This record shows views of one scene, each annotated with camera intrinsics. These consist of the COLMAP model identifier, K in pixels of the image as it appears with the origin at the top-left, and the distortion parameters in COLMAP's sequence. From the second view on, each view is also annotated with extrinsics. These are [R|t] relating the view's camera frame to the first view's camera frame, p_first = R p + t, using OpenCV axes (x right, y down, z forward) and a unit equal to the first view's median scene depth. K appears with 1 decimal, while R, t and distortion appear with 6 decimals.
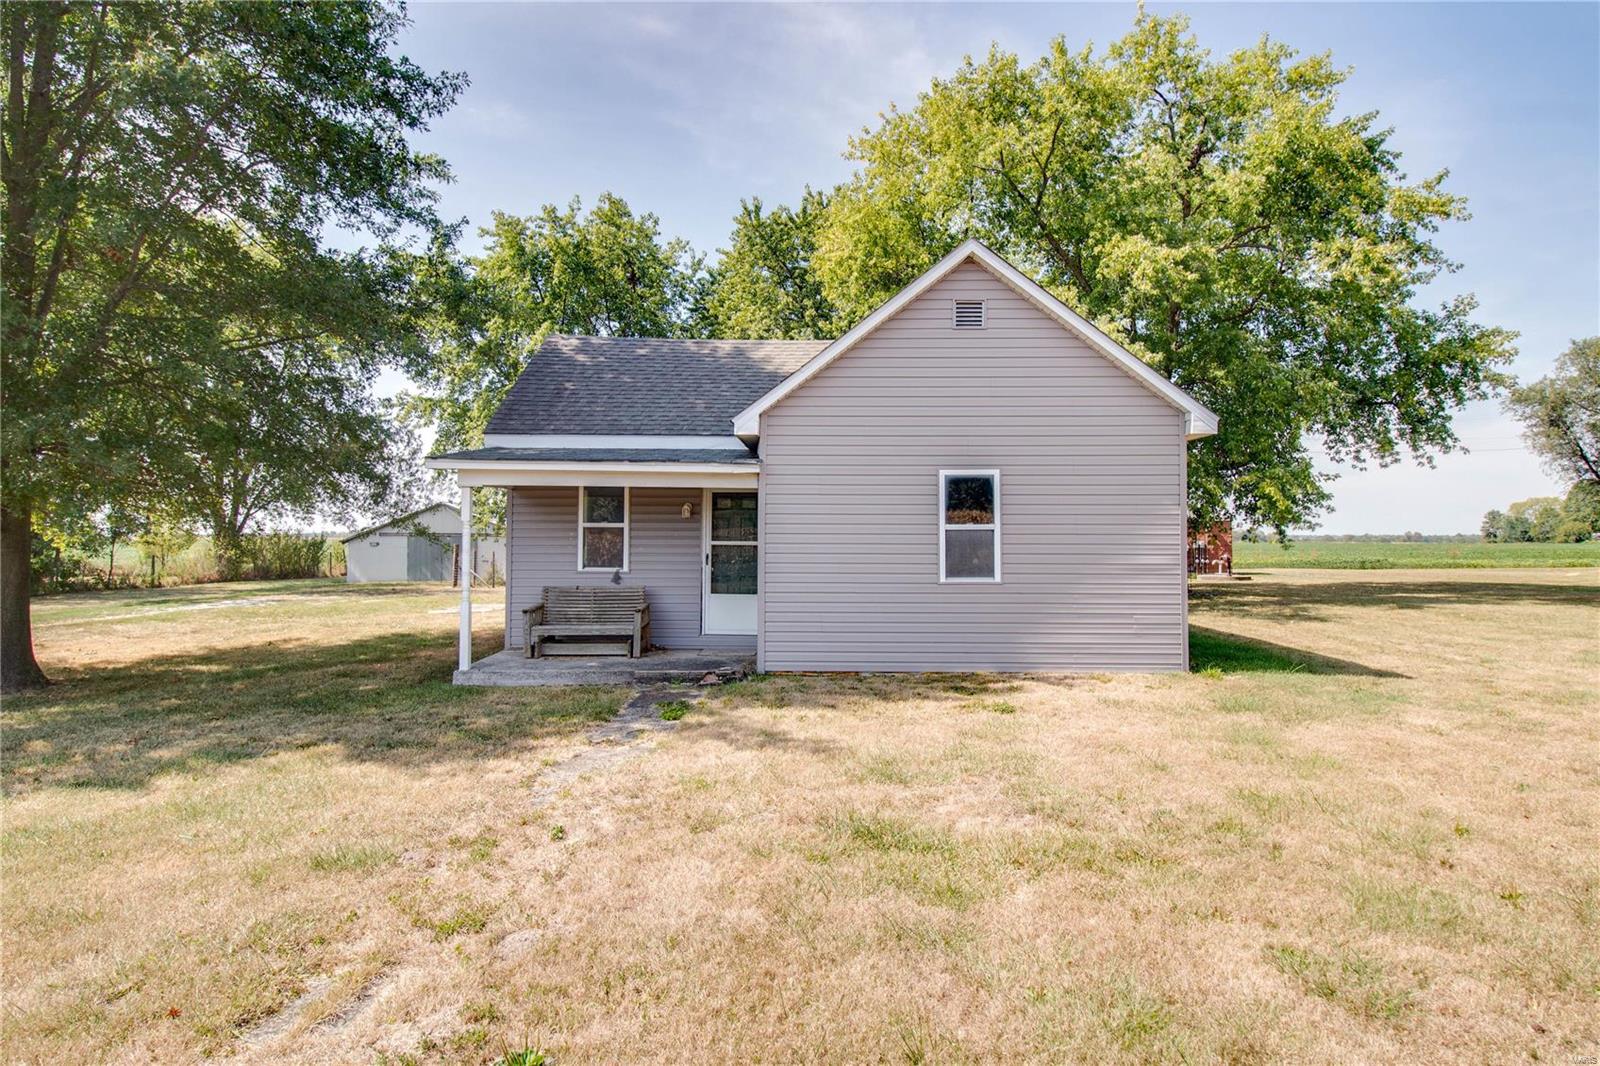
lens RADIAL K [[947.1, 0, 802.5], [0, 947.1, 531.7], [0, 0, 1]] dist [-0.004777, -0.000097]
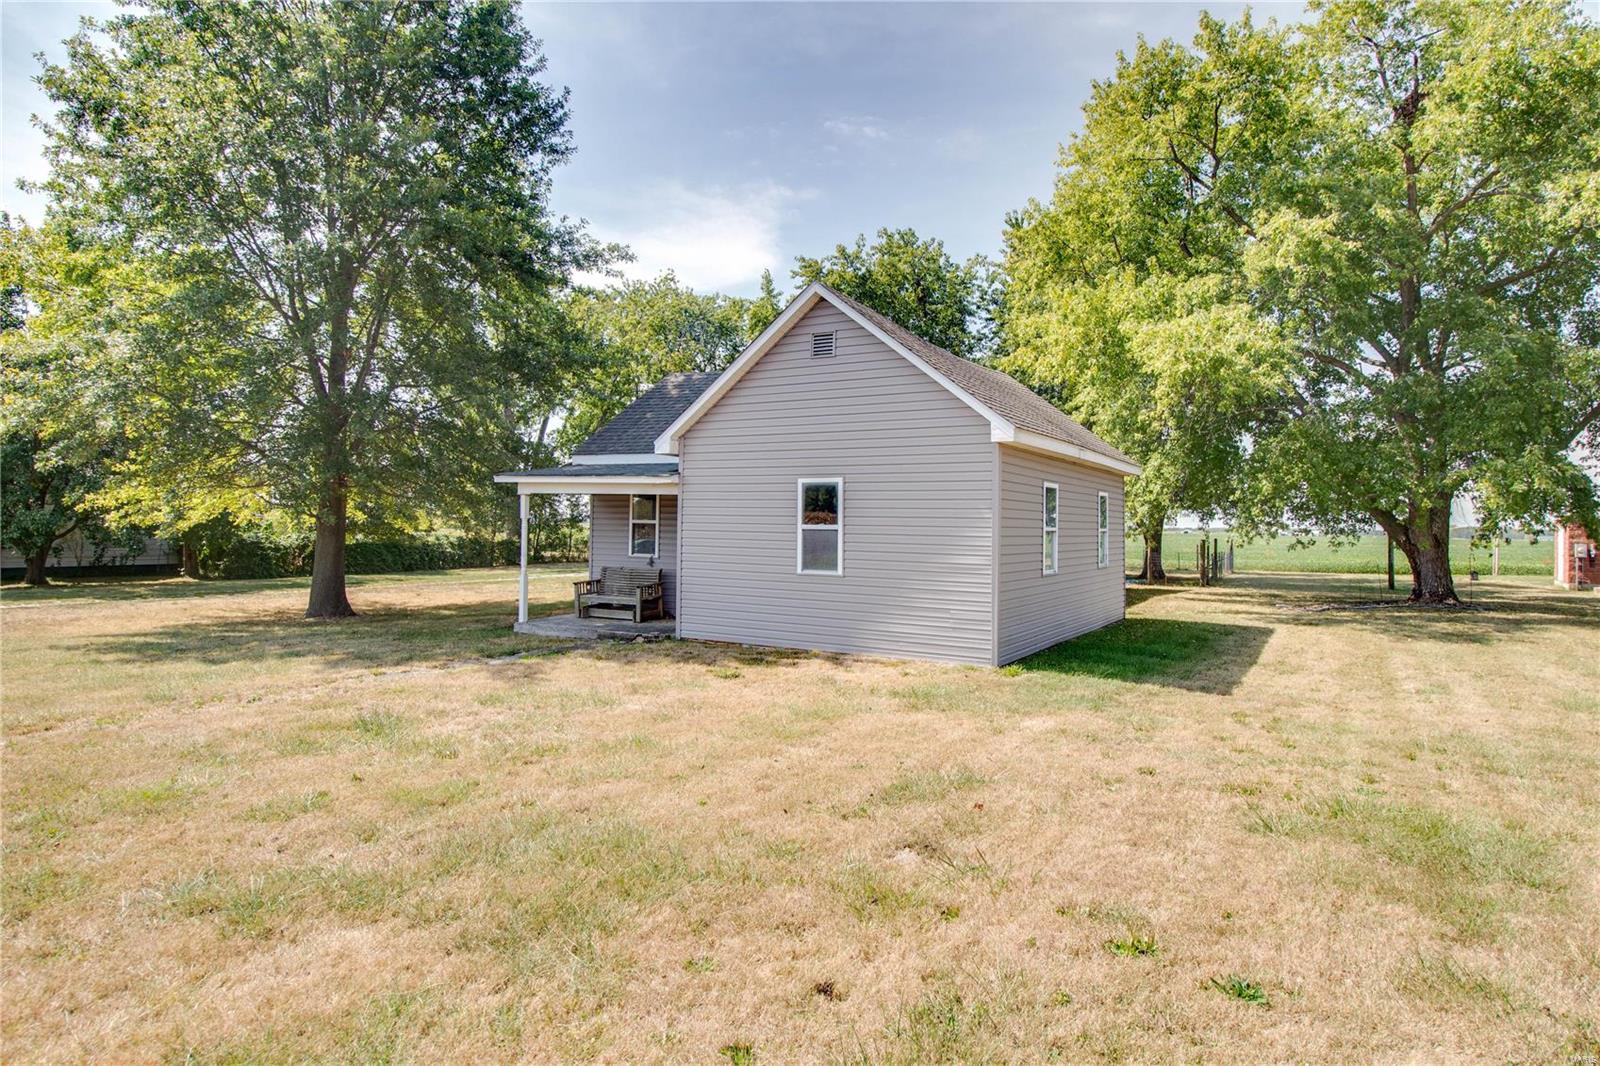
lens RADIAL K [[896.4, 0, 808.4], [0, 896.4, 525.1], [0, 0, 1]] dist [0.006640, -0.000177]
pose [[0.879985, 0.011170, -0.474871, 0.583997], [-0.009890, 0.999938, 0.005195, -0.010960], [0.474899, 0.000125, 0.880040, 0.014345]]
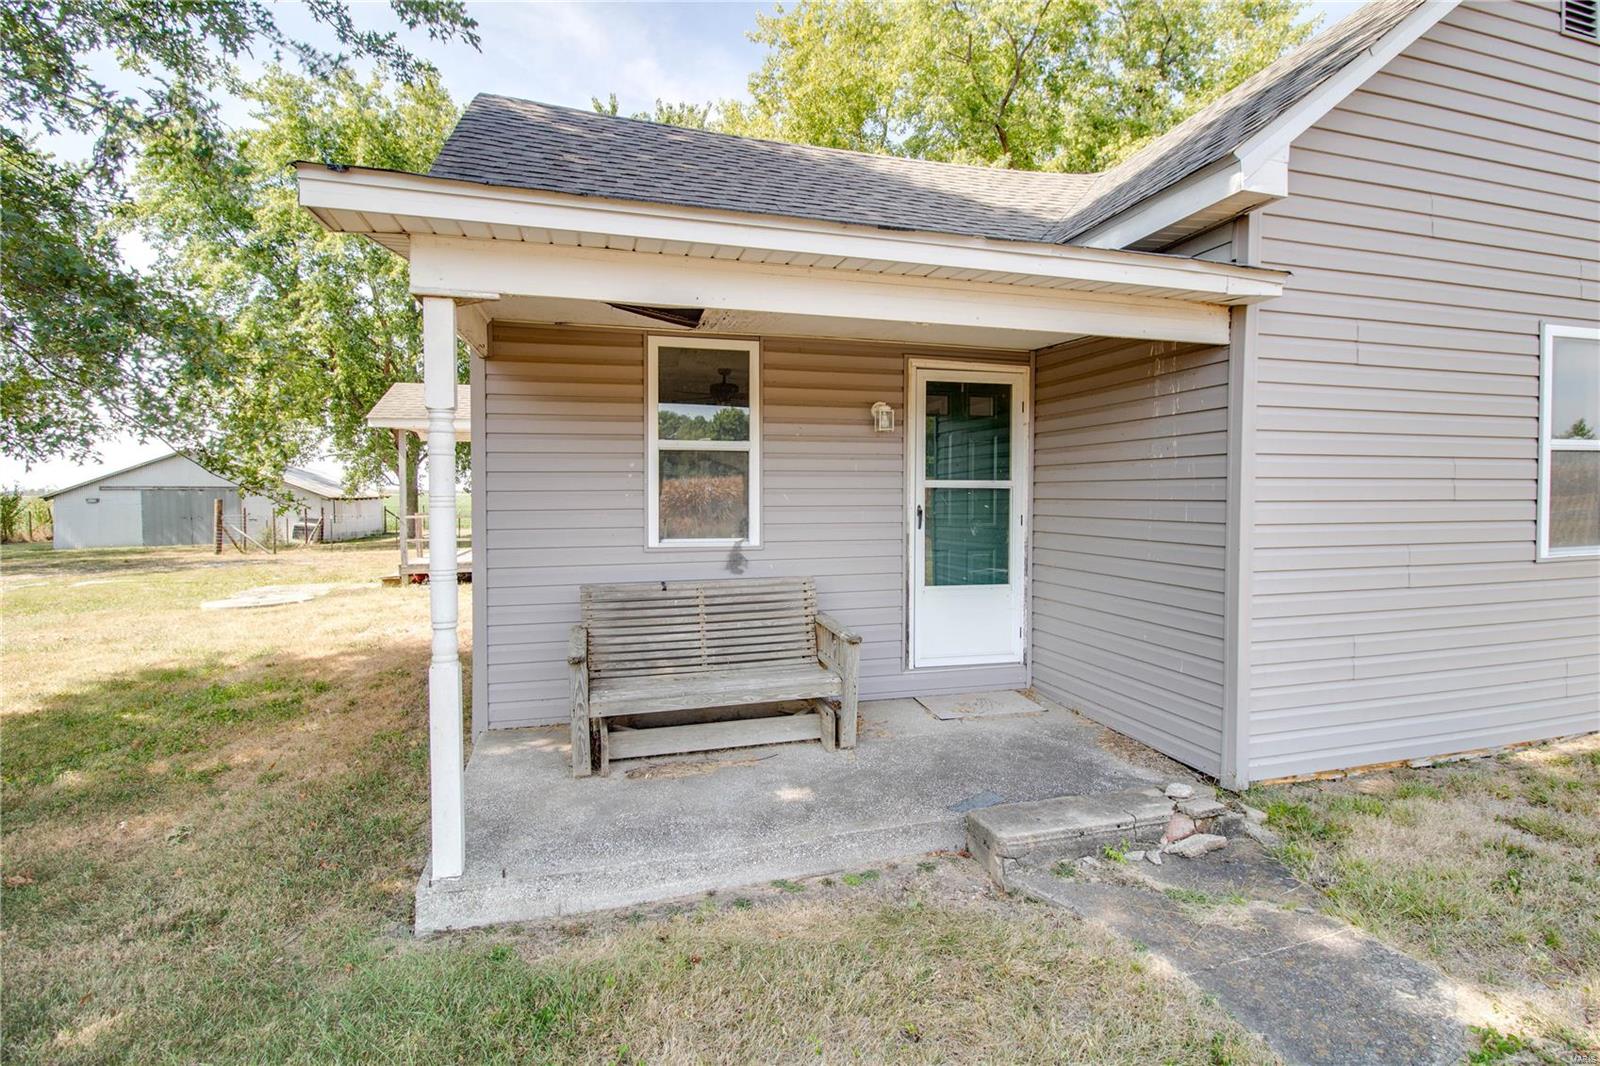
lens RADIAL K [[771.4, 0, 802.3], [0, 771.4, 525.3], [0, 0, 1]] dist [-0.013261, -0.004889]
pose [[0.947301, -0.019870, 0.319729, -0.286040], [0.004145, 0.998751, 0.049787, 0.013429], [-0.320319, -0.045838, 0.946200, 0.635642]]
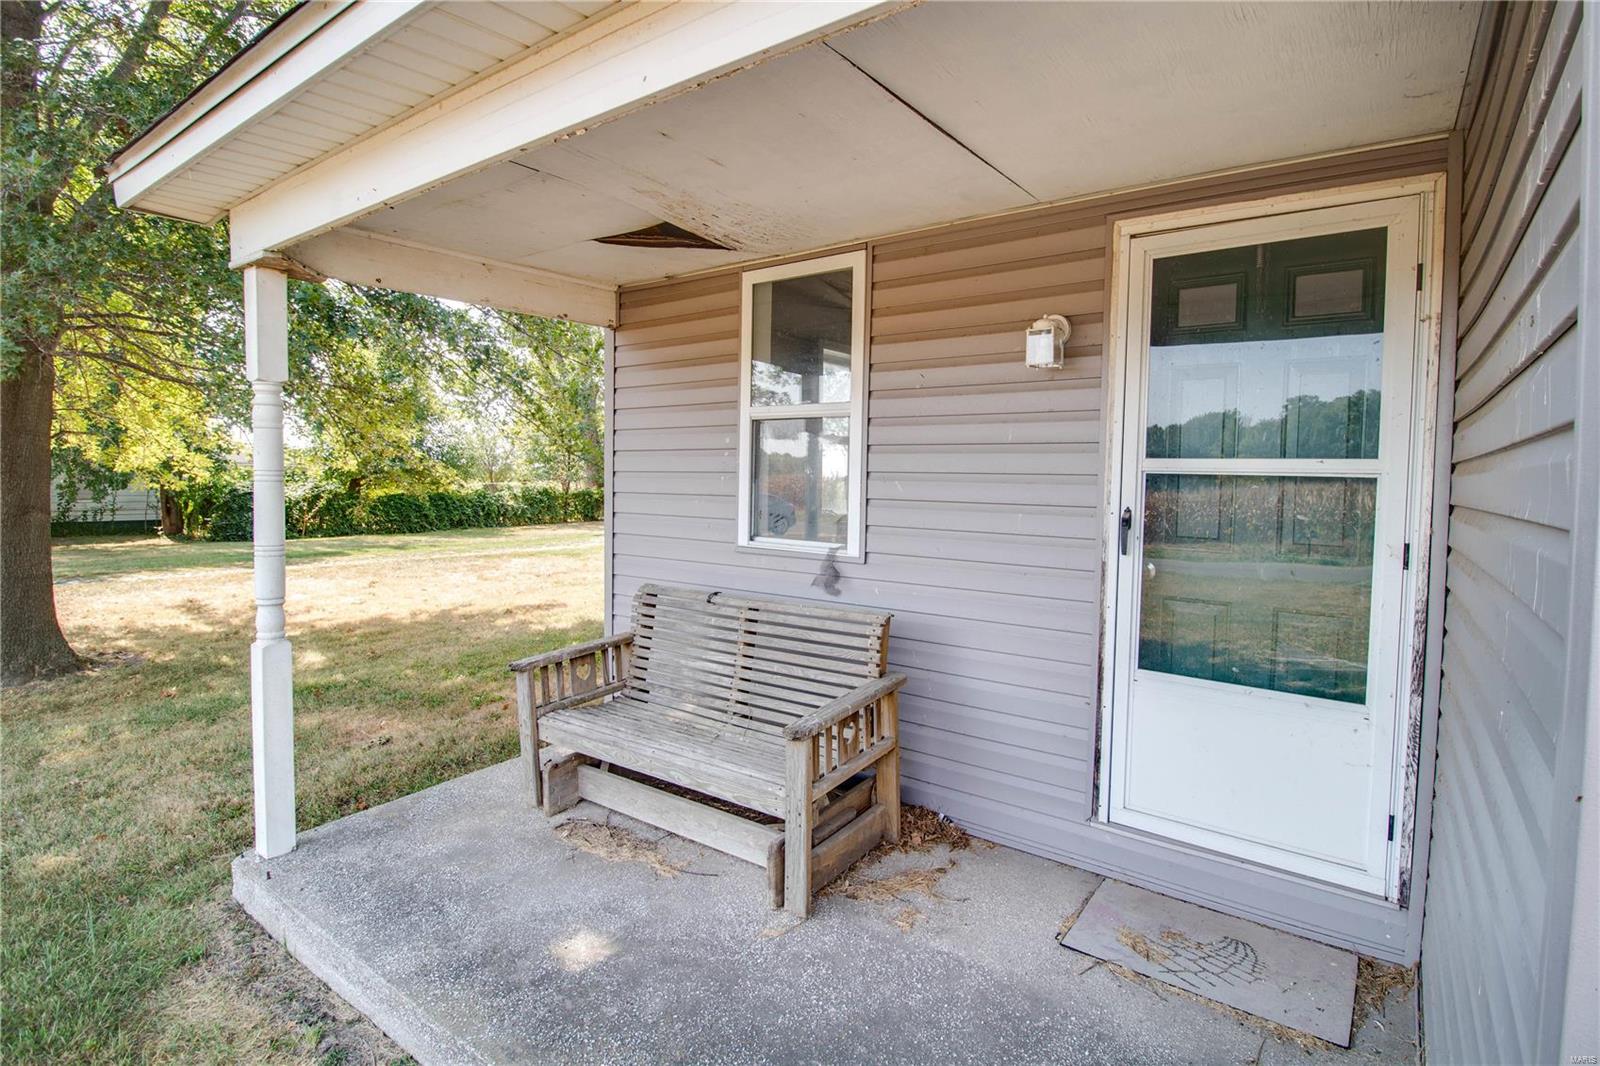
lens RADIAL K [[771.4, 0, 827.8], [0, 771.4, 510.2], [0, 0, 1]] dist [-0.013261, -0.004889]
pose [[0.847518, 0.033119, -0.529733, -0.059233], [-0.010346, 0.998893, 0.045899, 0.015337], [0.530667, -0.033419, 0.846922, 0.781974]]
